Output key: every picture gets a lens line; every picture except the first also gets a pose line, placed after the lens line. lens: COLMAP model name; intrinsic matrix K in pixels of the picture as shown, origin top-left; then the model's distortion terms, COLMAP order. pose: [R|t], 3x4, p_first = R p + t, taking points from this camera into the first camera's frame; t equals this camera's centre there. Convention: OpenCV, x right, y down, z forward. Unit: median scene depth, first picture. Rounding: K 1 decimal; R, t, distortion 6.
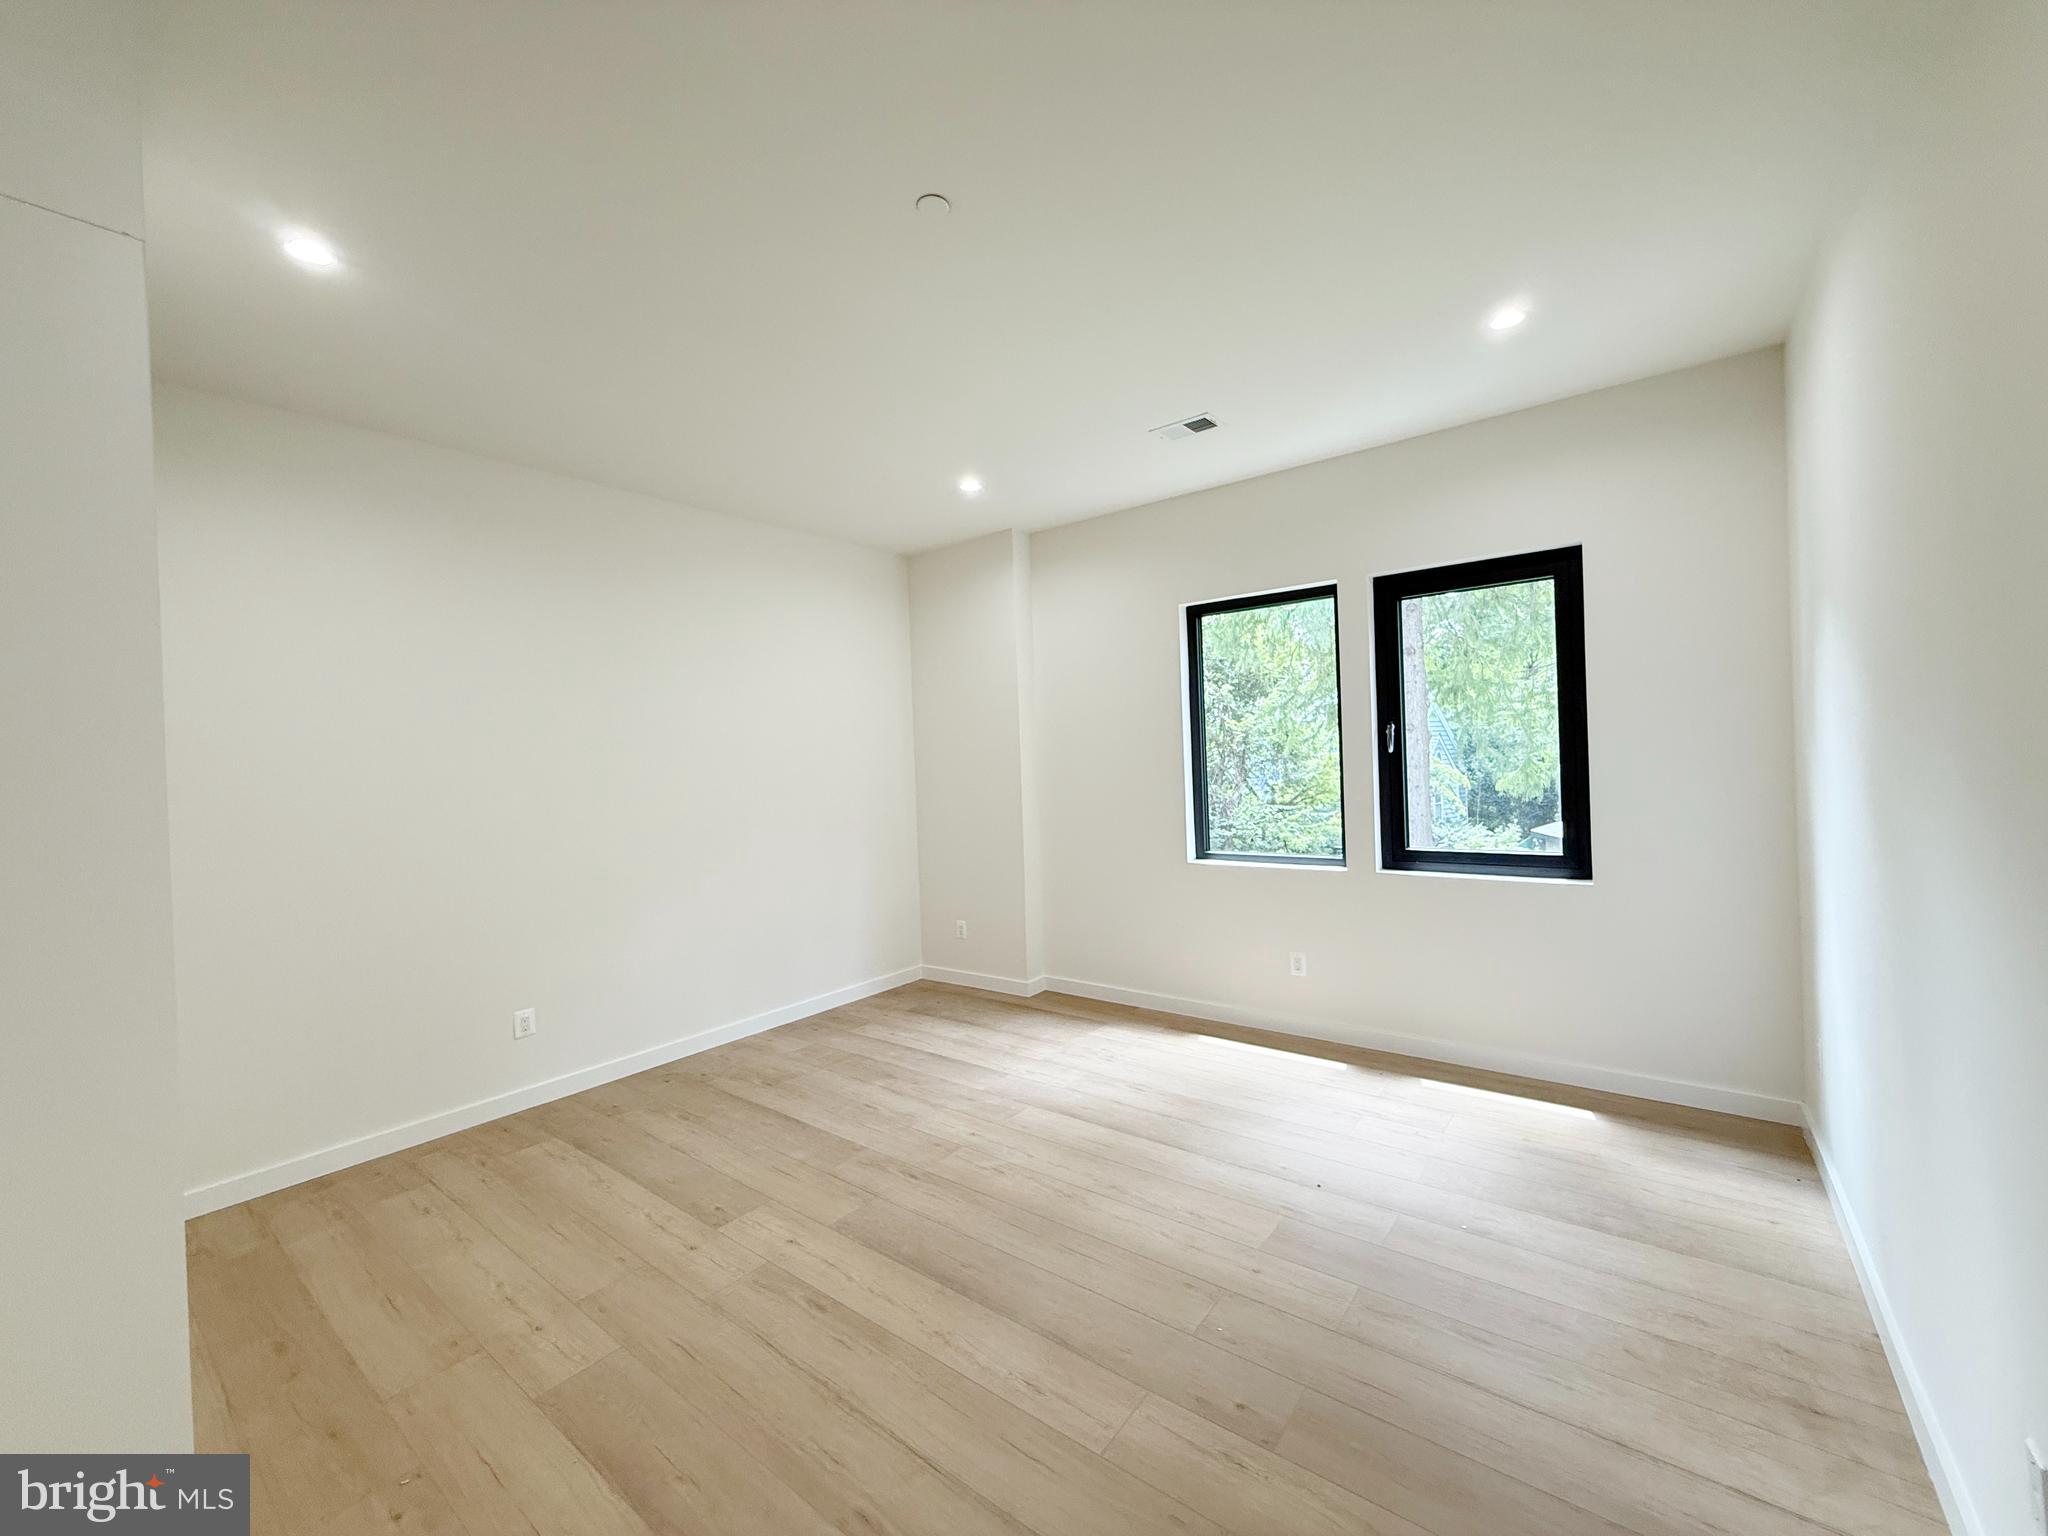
lens RADIAL K [[819.5, 0, 1026.4], [0, 819.5, 758.3], [0, 0, 1]] dist [0.003922, 0.000345]
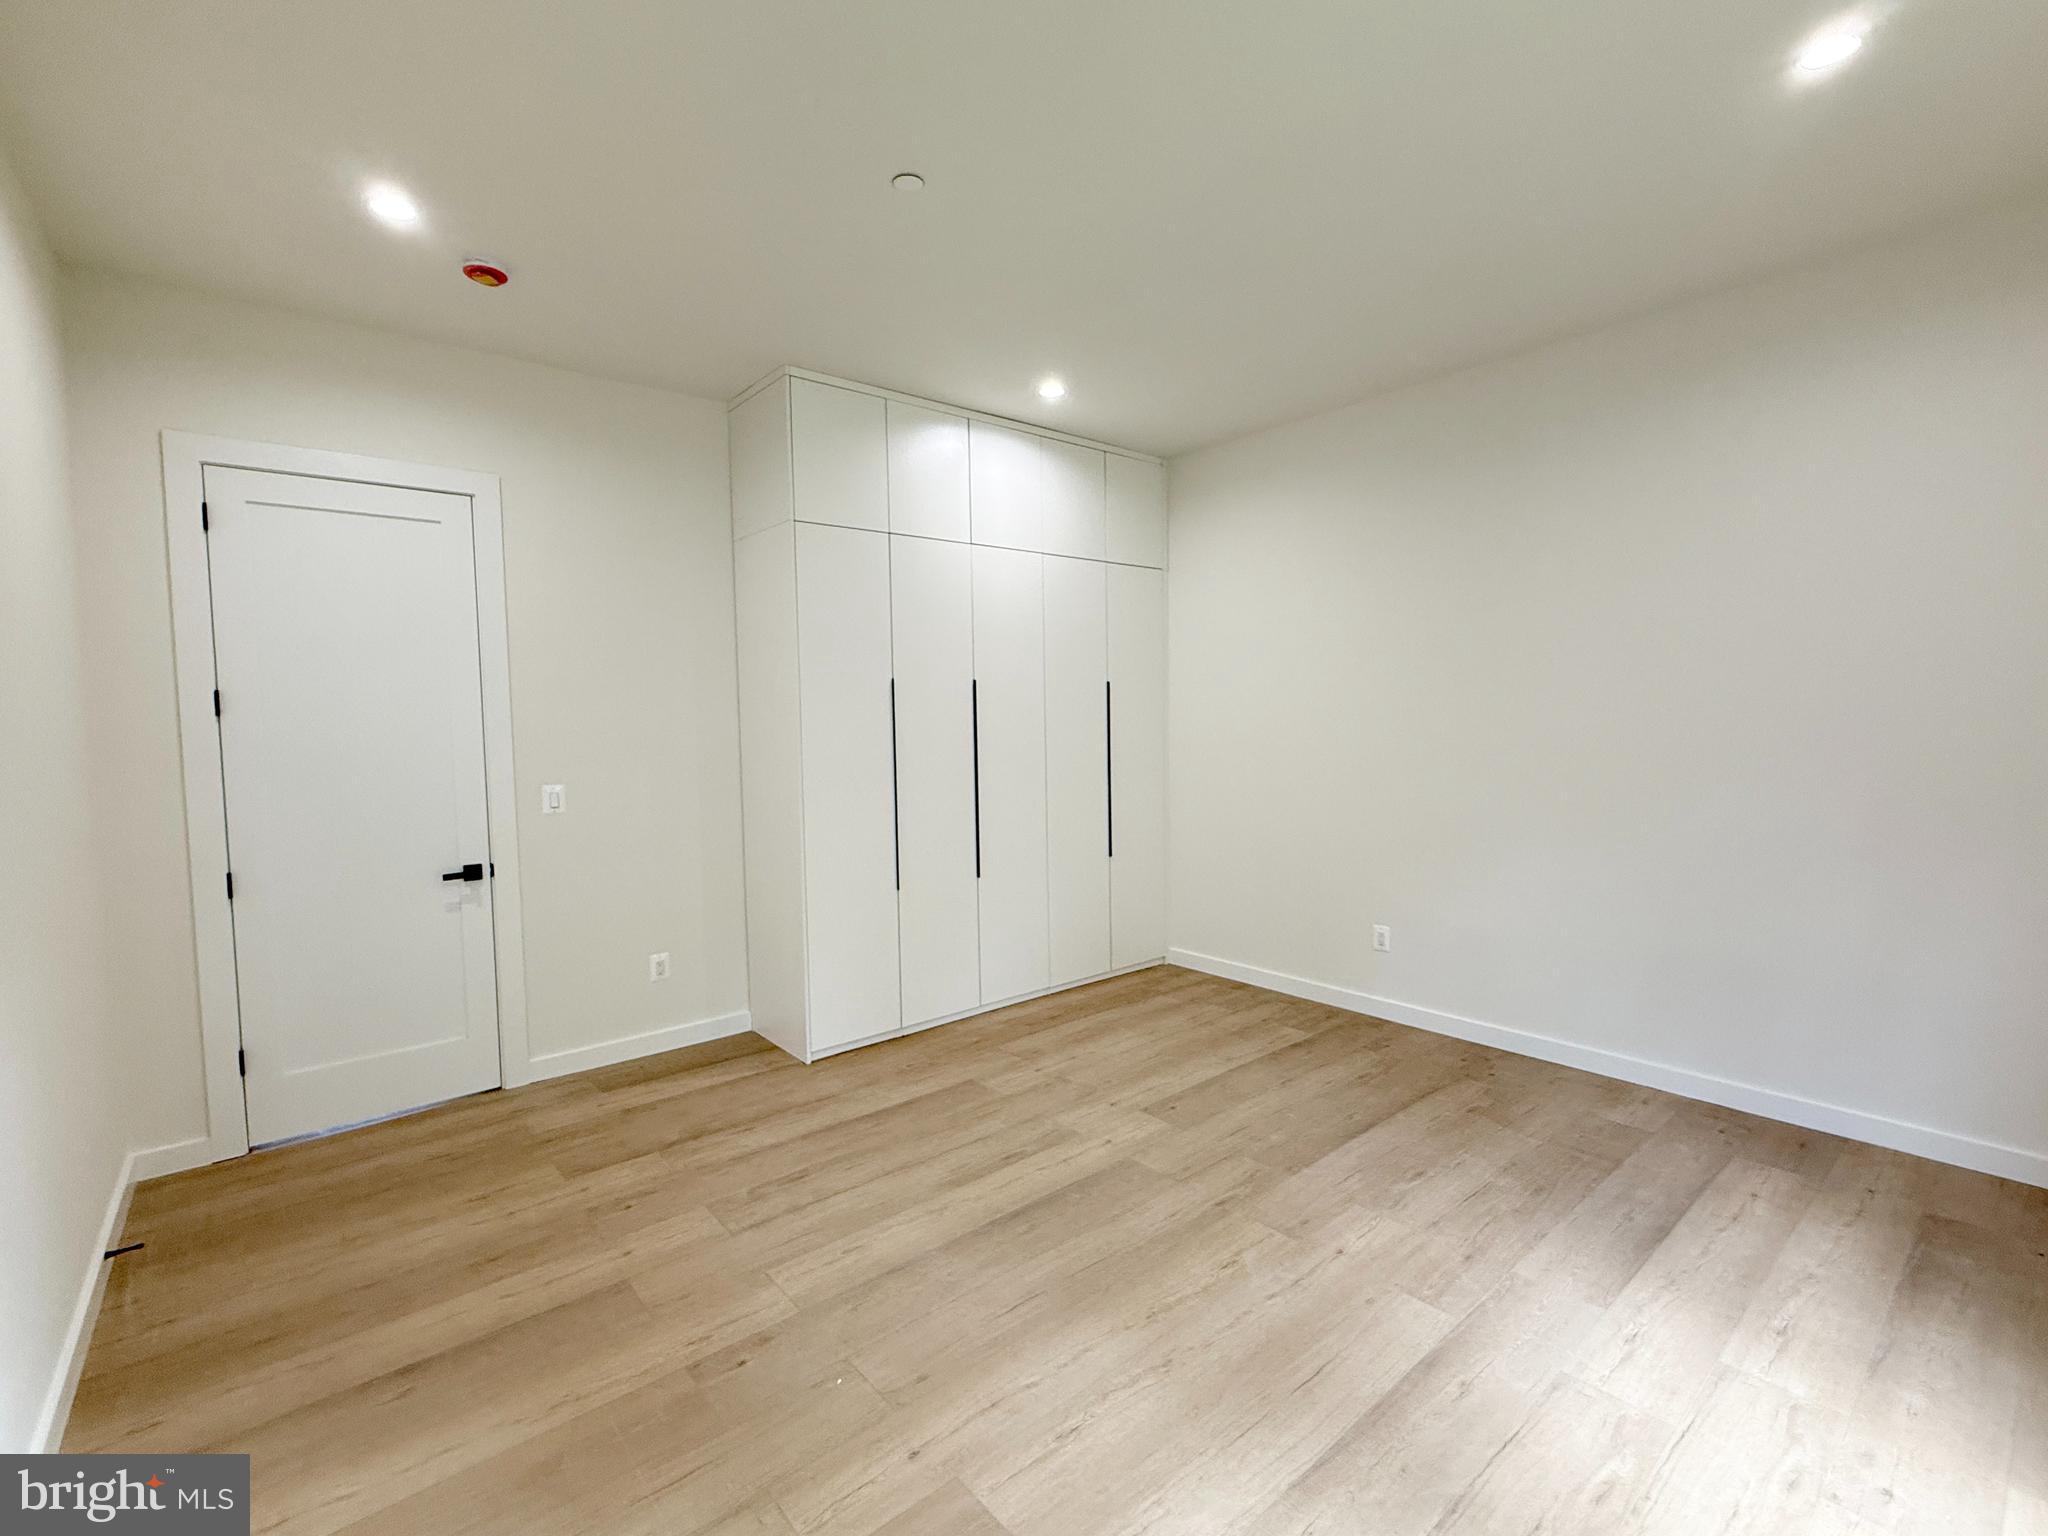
lens RADIAL K [[904.7, 0, 1025.1], [0, 904.7, 775.2], [0, 0, 1]] dist [0.000784, -0.000073]
pose [[-0.208543, 0.105690, -0.972286, 0.649921], [0.027508, 0.994384, 0.102192, -0.022681], [0.977626, -0.005434, -0.210279, 0.857604]]
